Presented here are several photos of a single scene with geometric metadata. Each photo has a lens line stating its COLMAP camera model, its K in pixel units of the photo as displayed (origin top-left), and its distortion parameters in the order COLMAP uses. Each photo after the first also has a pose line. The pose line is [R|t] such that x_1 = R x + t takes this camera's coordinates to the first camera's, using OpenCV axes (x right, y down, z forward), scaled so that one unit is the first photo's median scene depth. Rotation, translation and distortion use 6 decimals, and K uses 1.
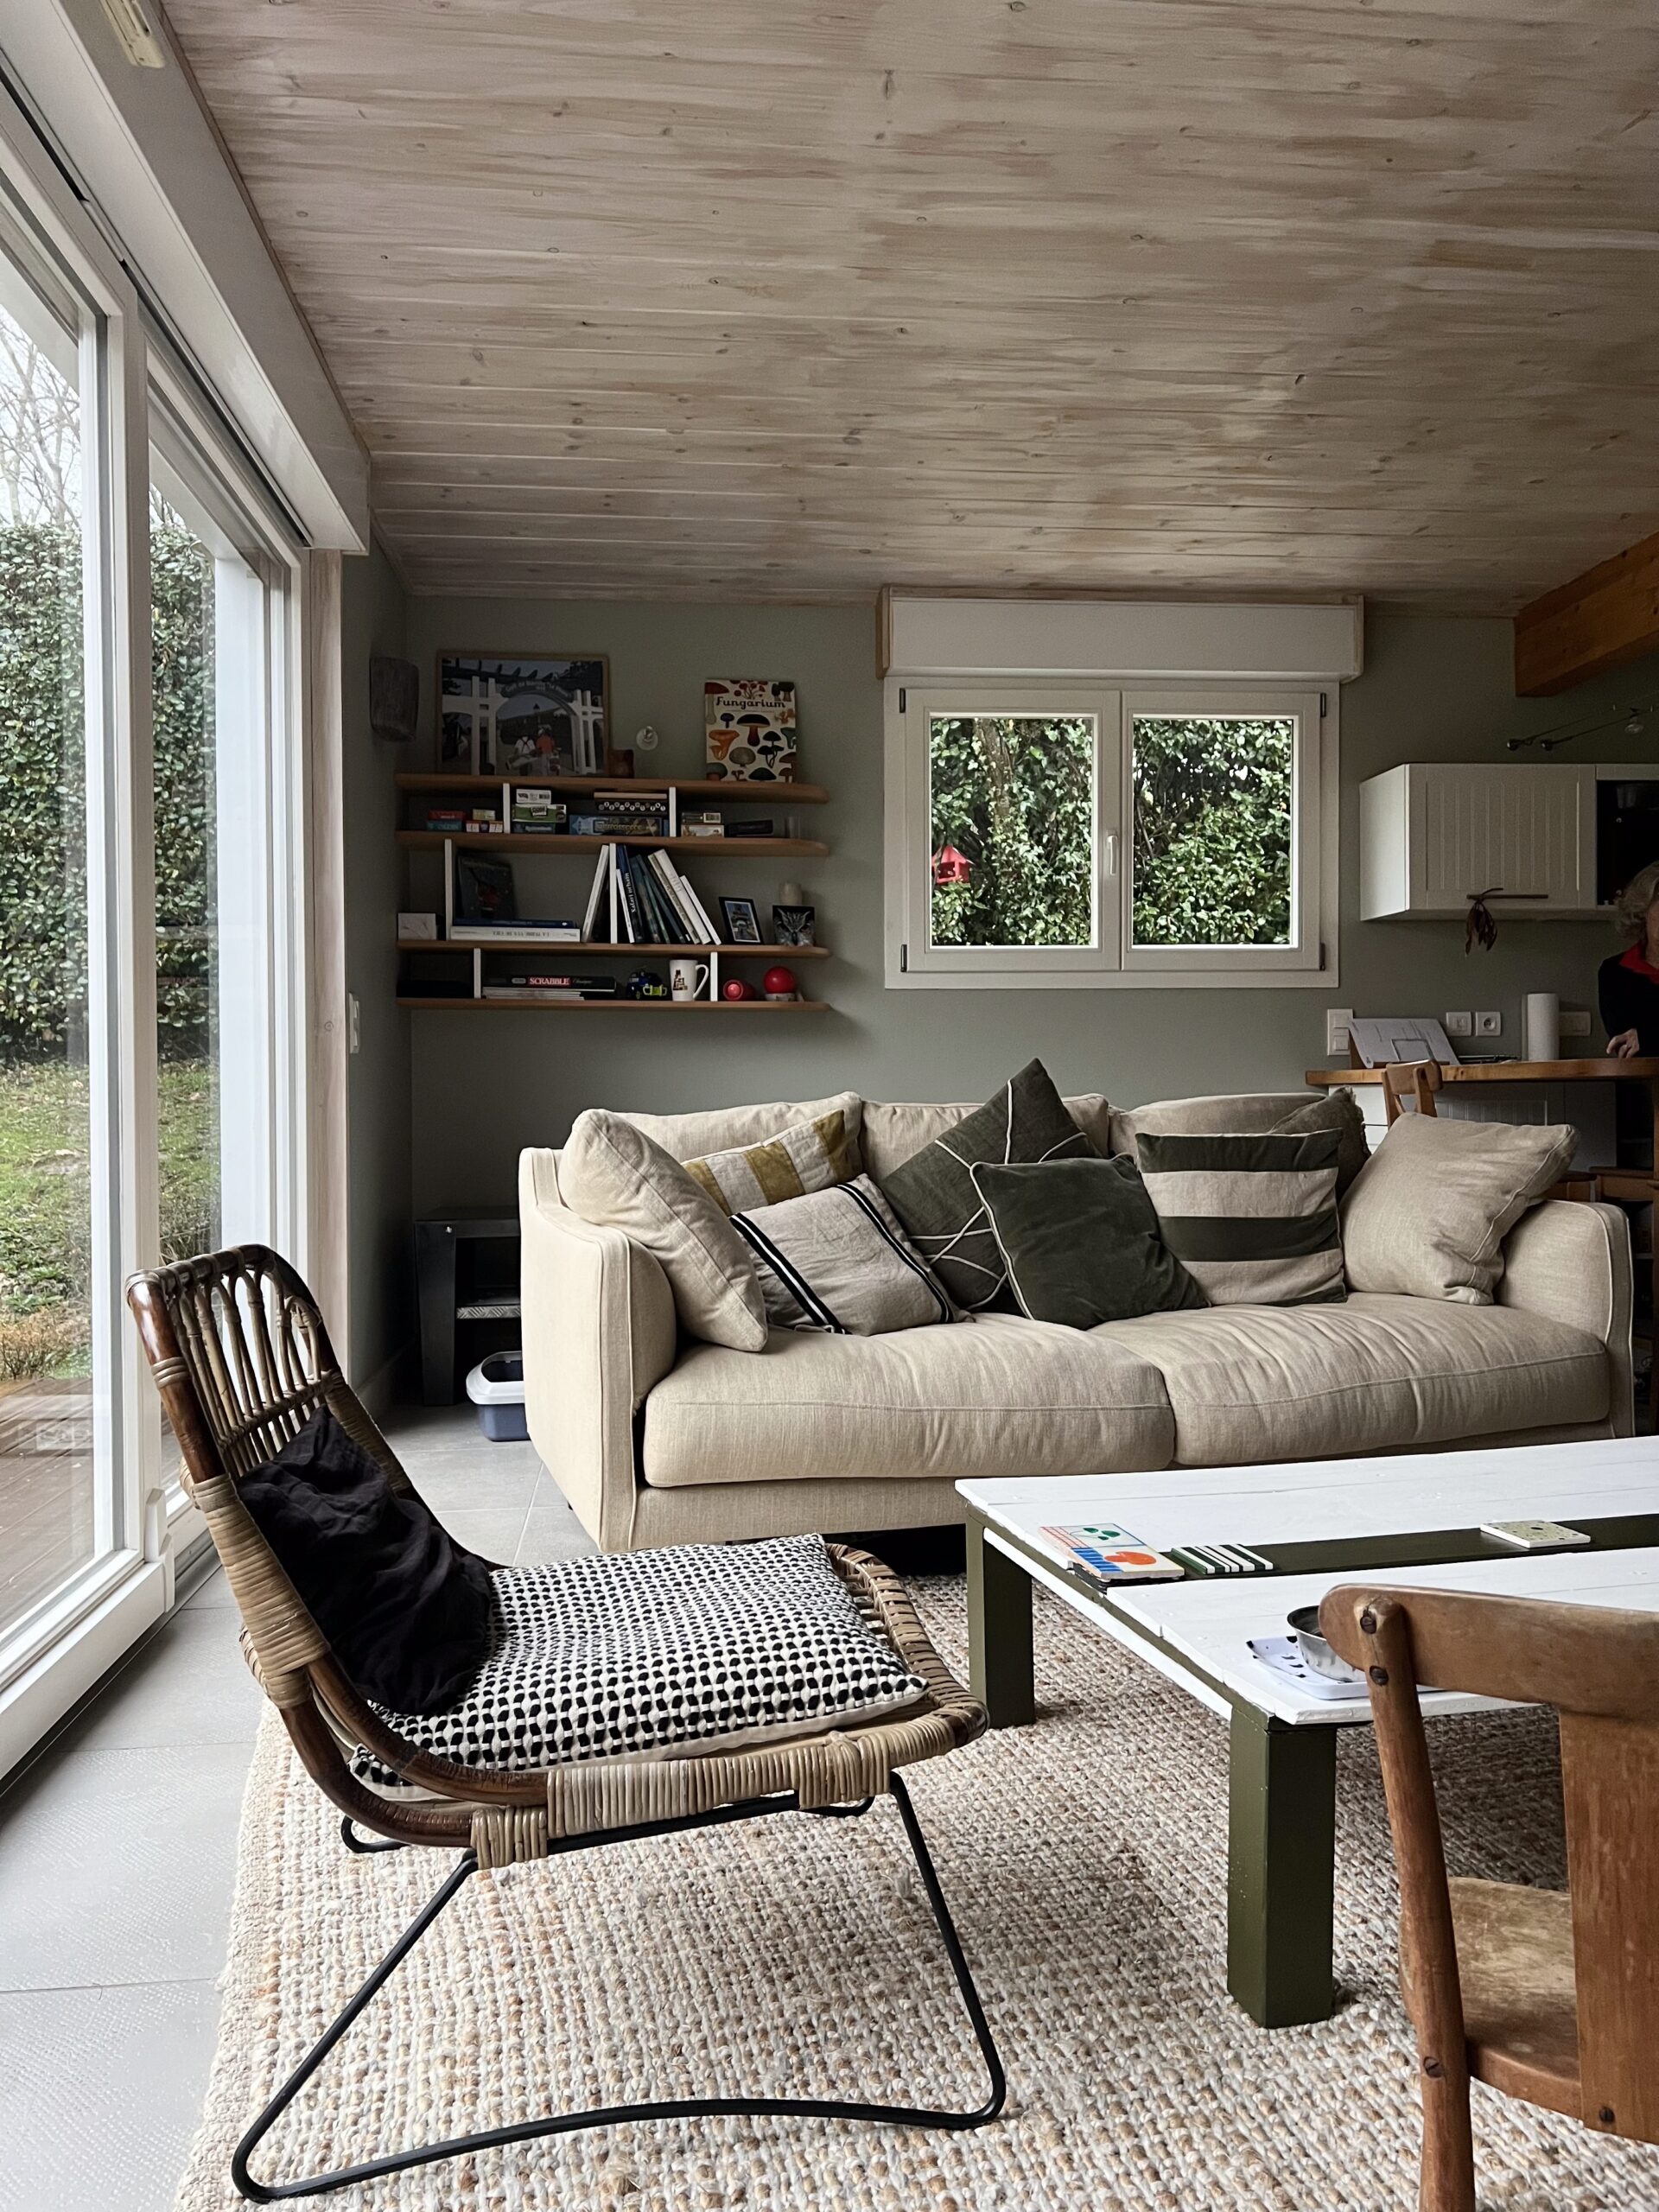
lens RADIAL K [[1695.7, 0, 829.3], [0, 1695.7, 1135.5], [0, 0, 1]] dist [0.064694, -0.083413]
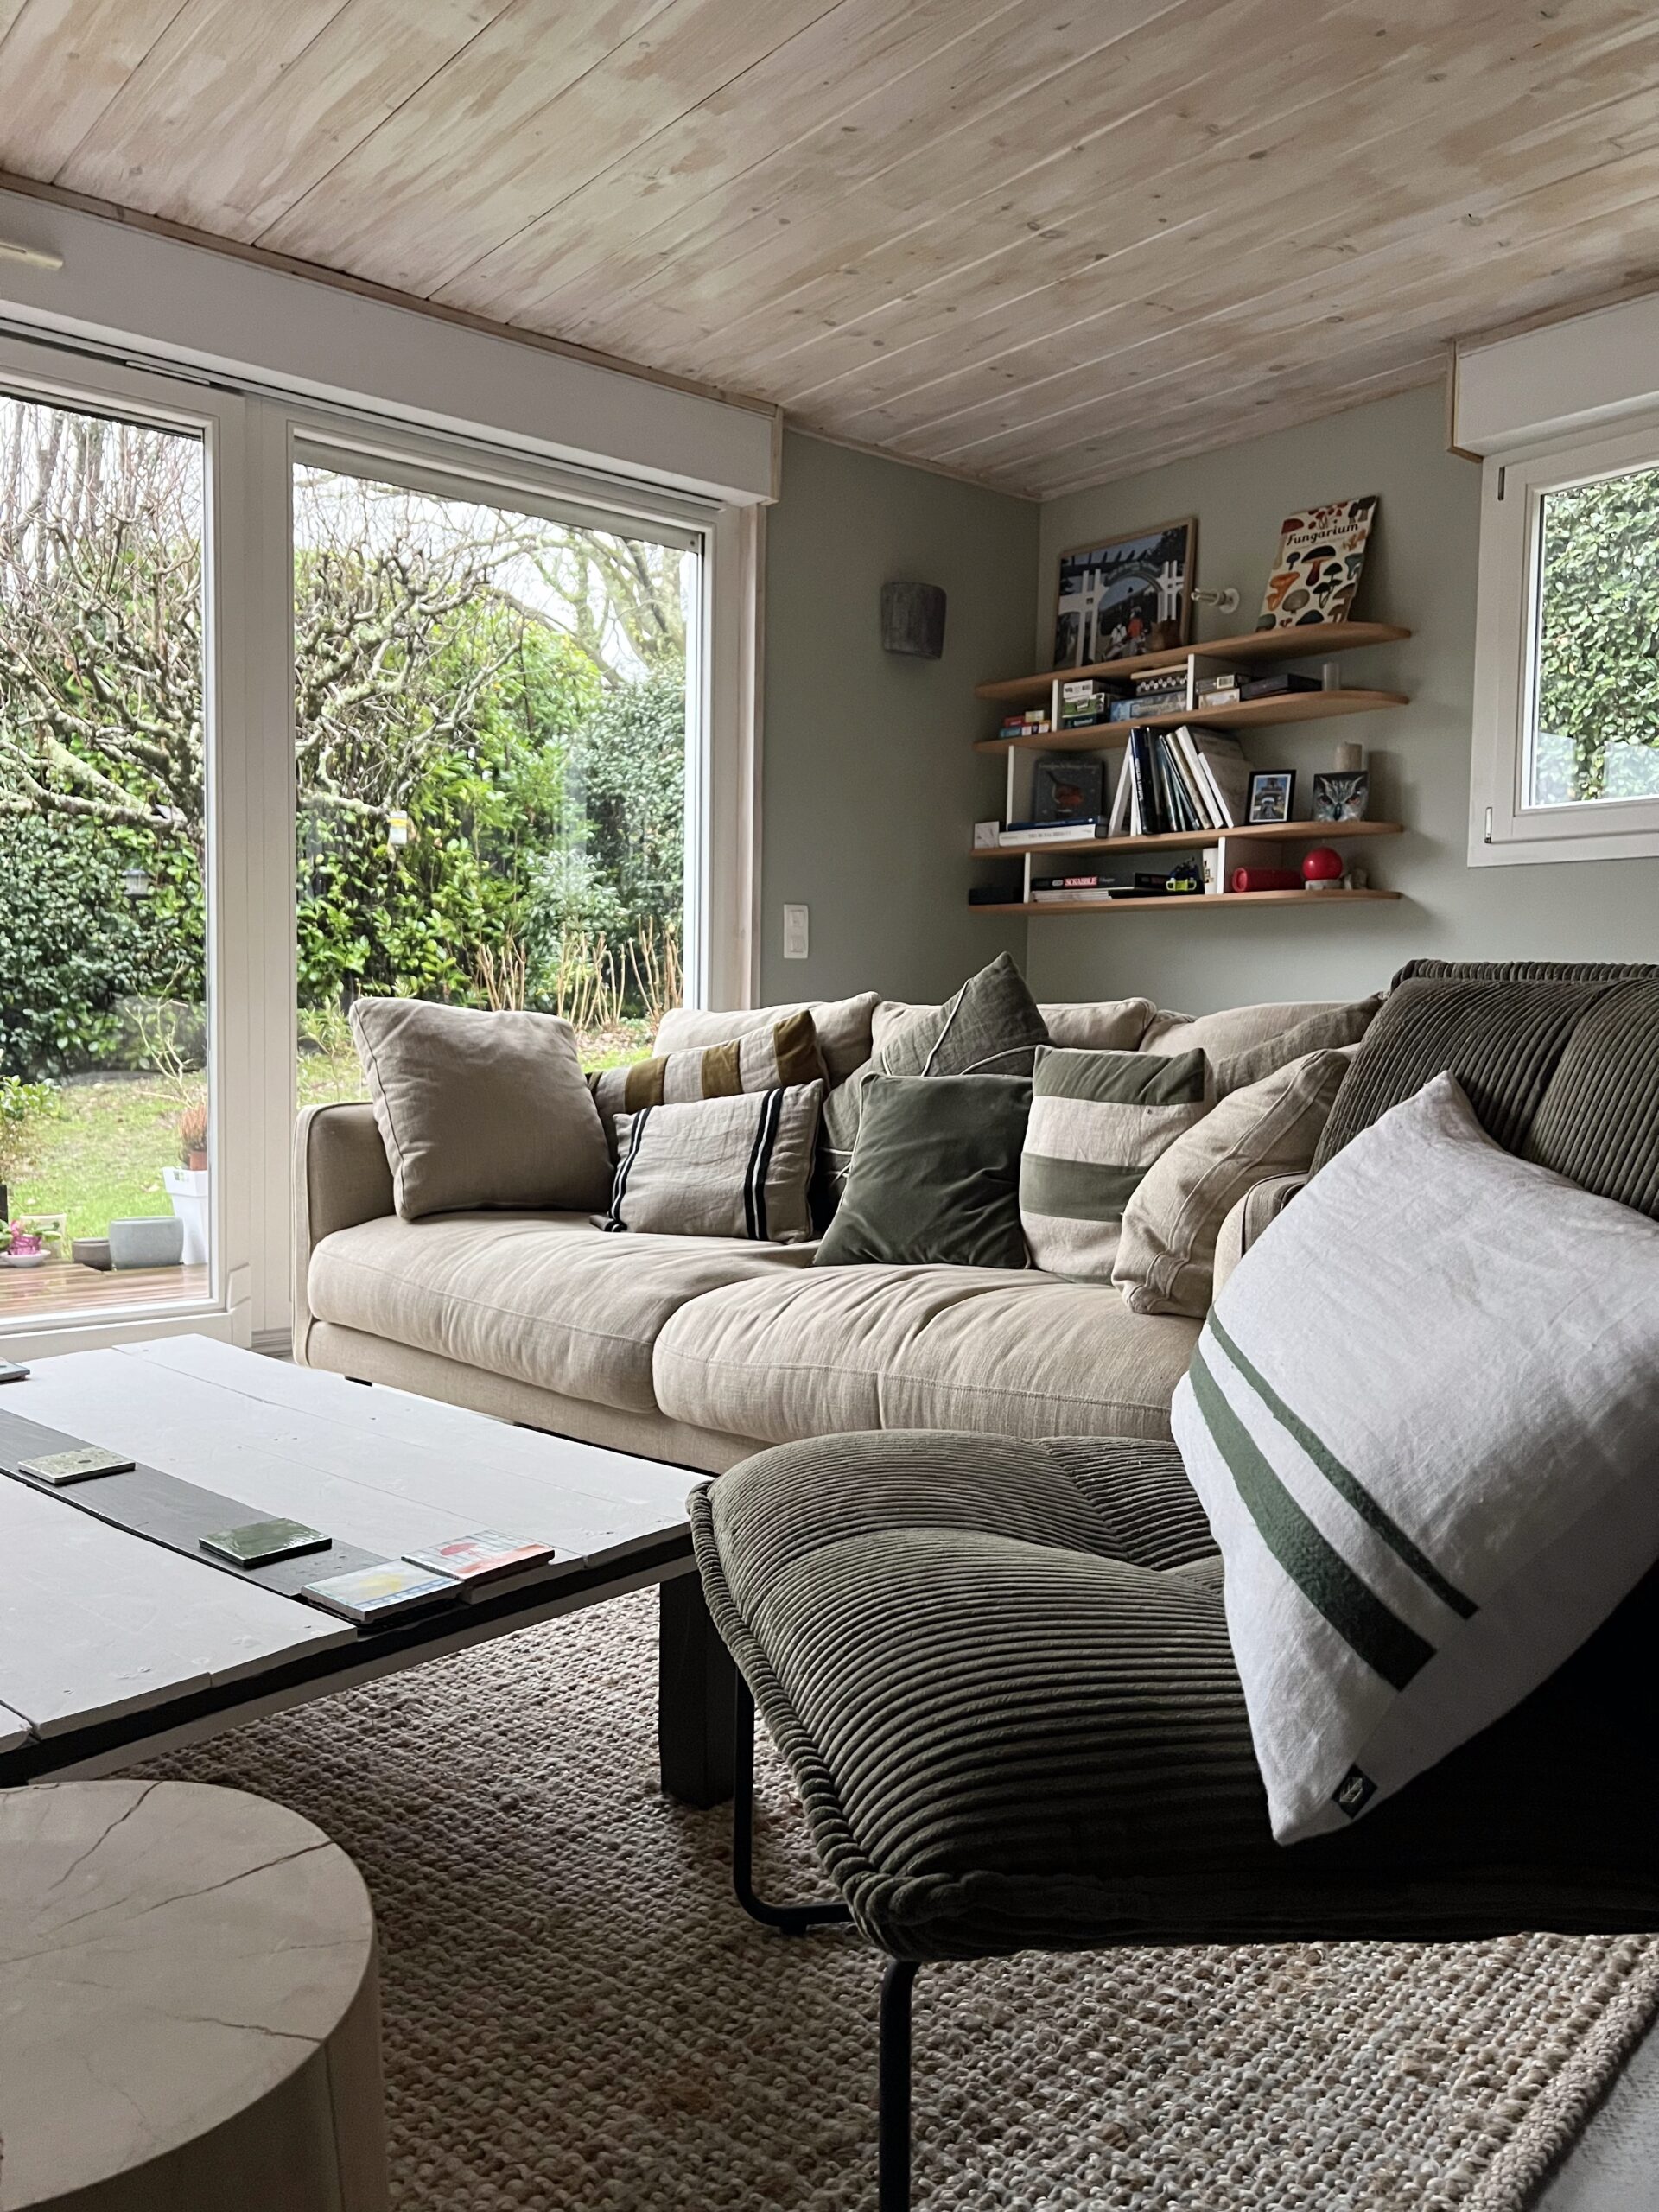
lens RADIAL K [[1696.9, 0, 829.5], [0, 1696.9, 1106.0], [0, 0, 1]] dist [0.053956, -0.062222]
pose [[0.550394, 0.060054, -0.832743, 0.557835], [-0.034406, 0.998194, 0.049245, -0.006237], [0.834196, 0.001547, 0.551466, 0.347075]]
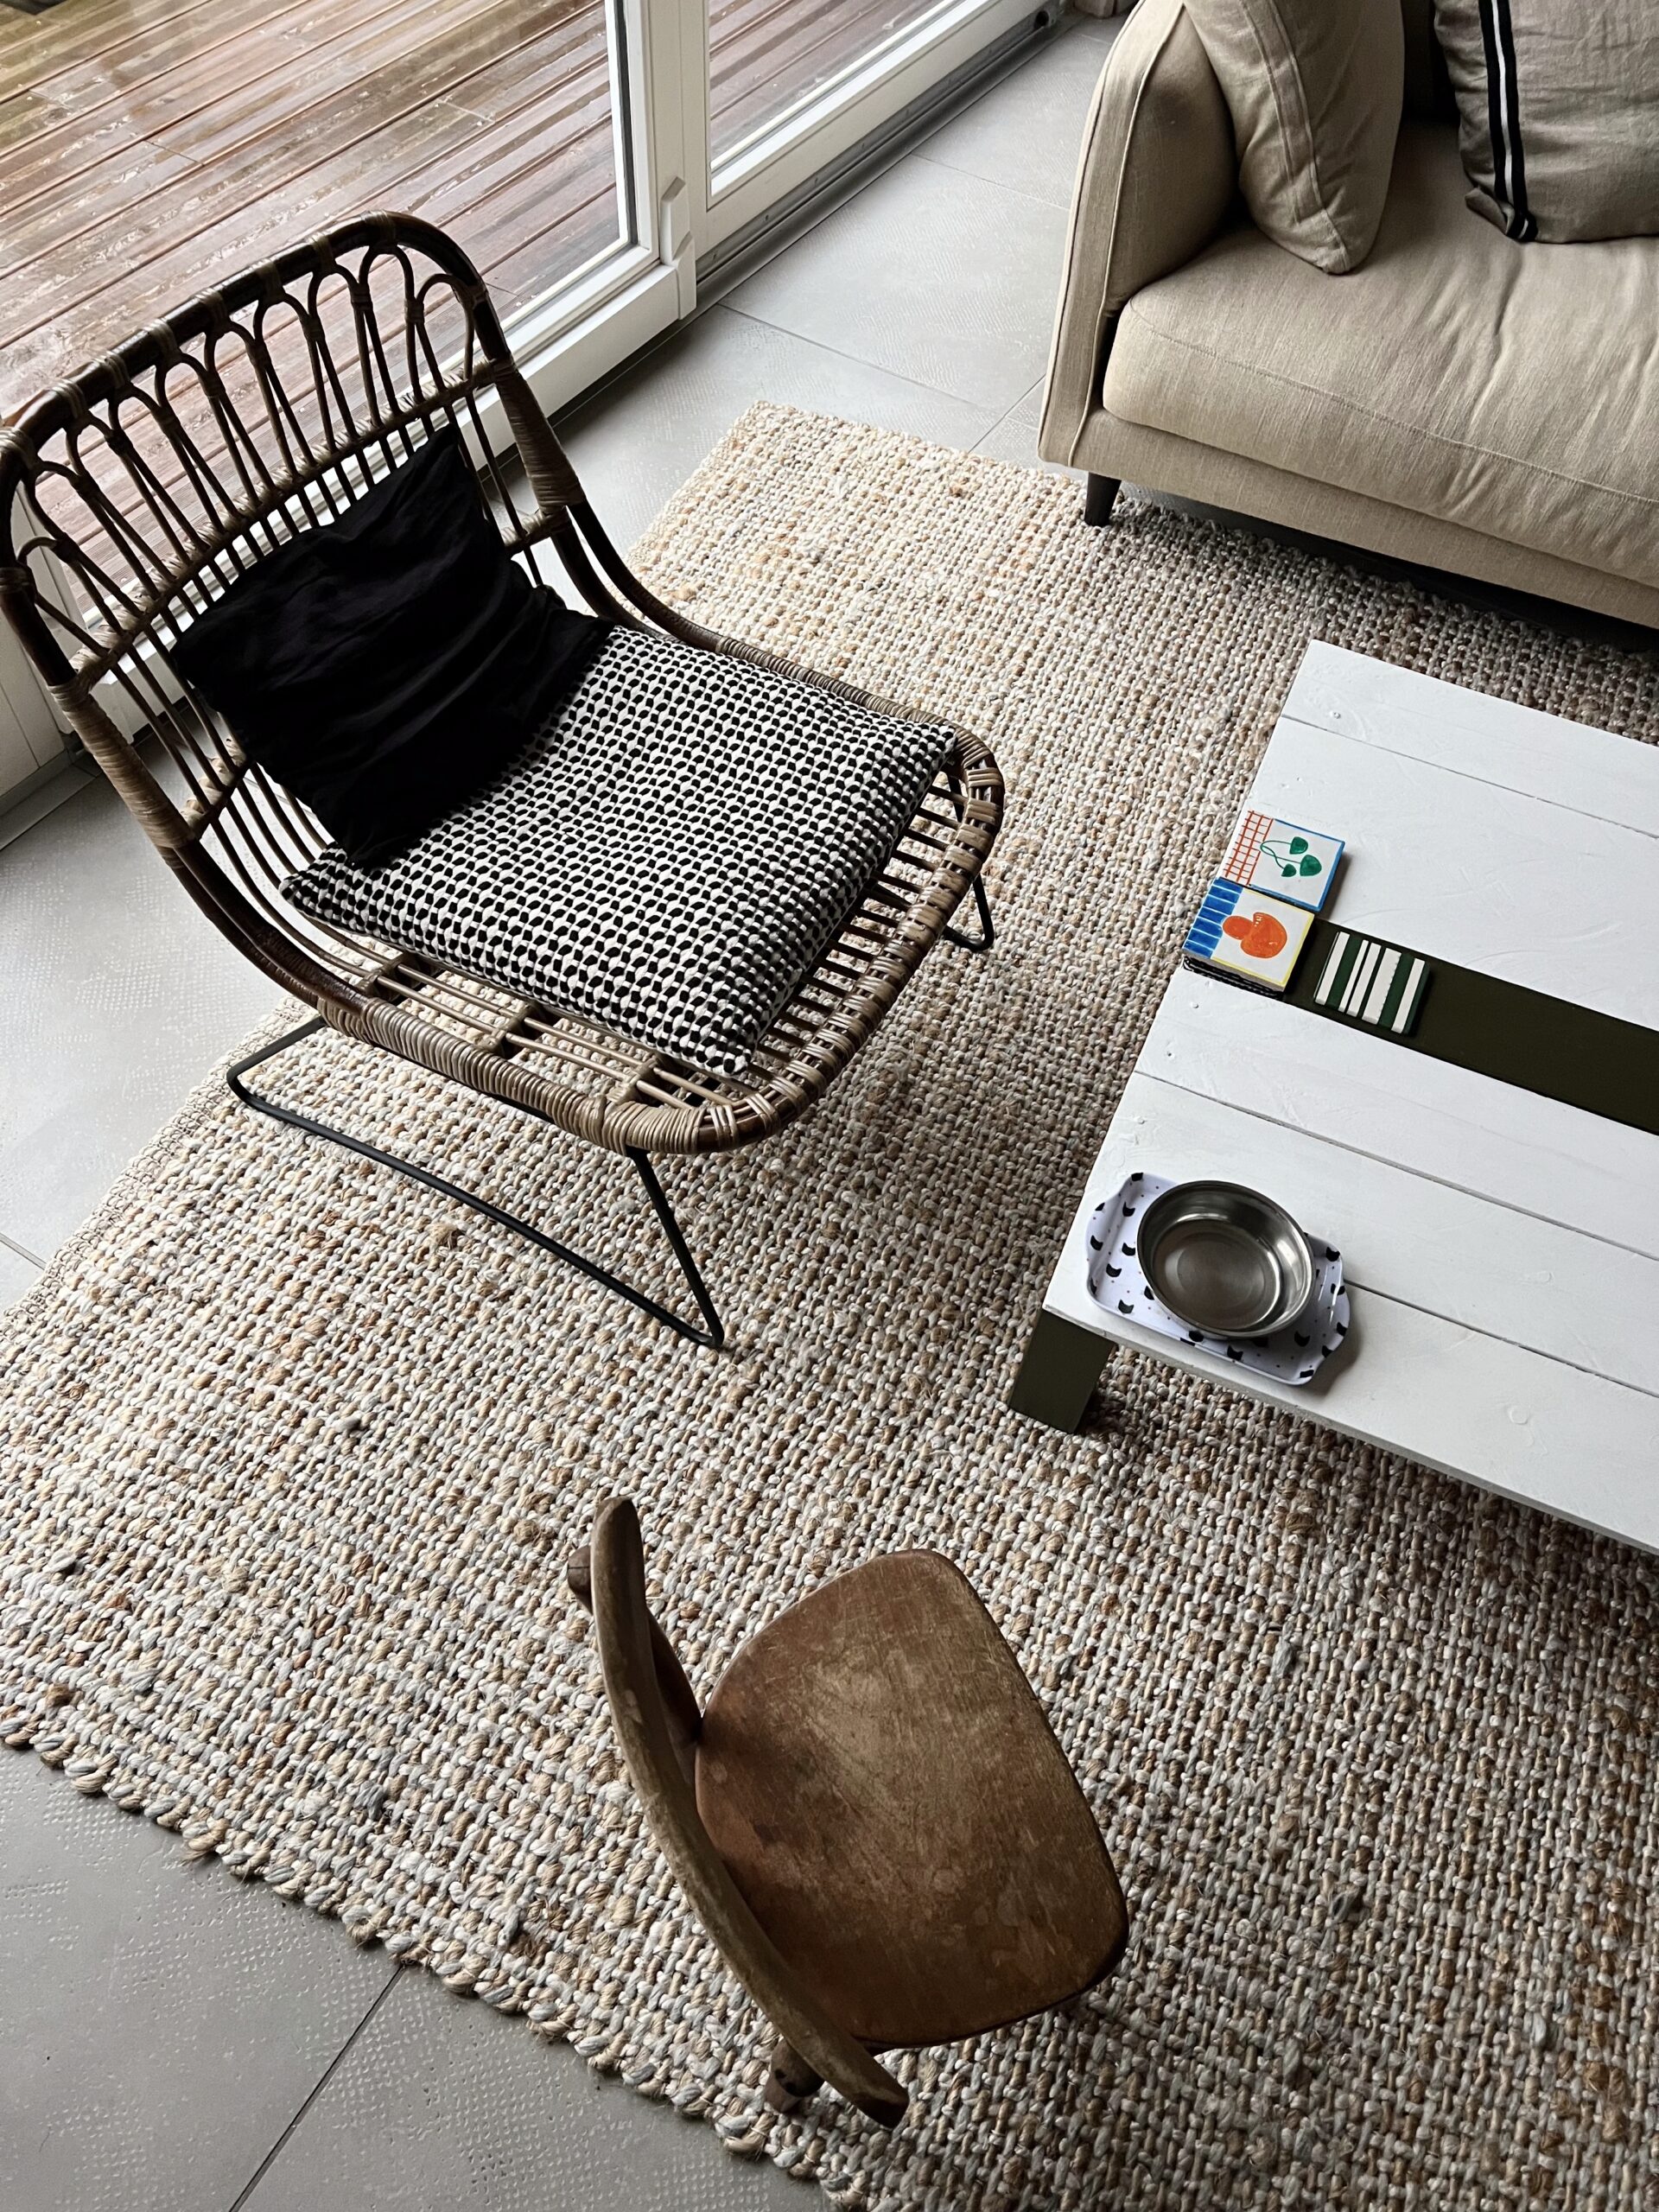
lens RADIAL K [[1672.1, 0, 823.7], [0, 1672.1, 1094.2], [0, 0, 1]] dist [0.055248, -0.057547]
pose [[0.779190, 0.535410, -0.325883, 0.124962], [-0.062963, 0.584156, 0.809195, -0.135987], [0.623618, -0.609998, 0.488880, 0.167891]]
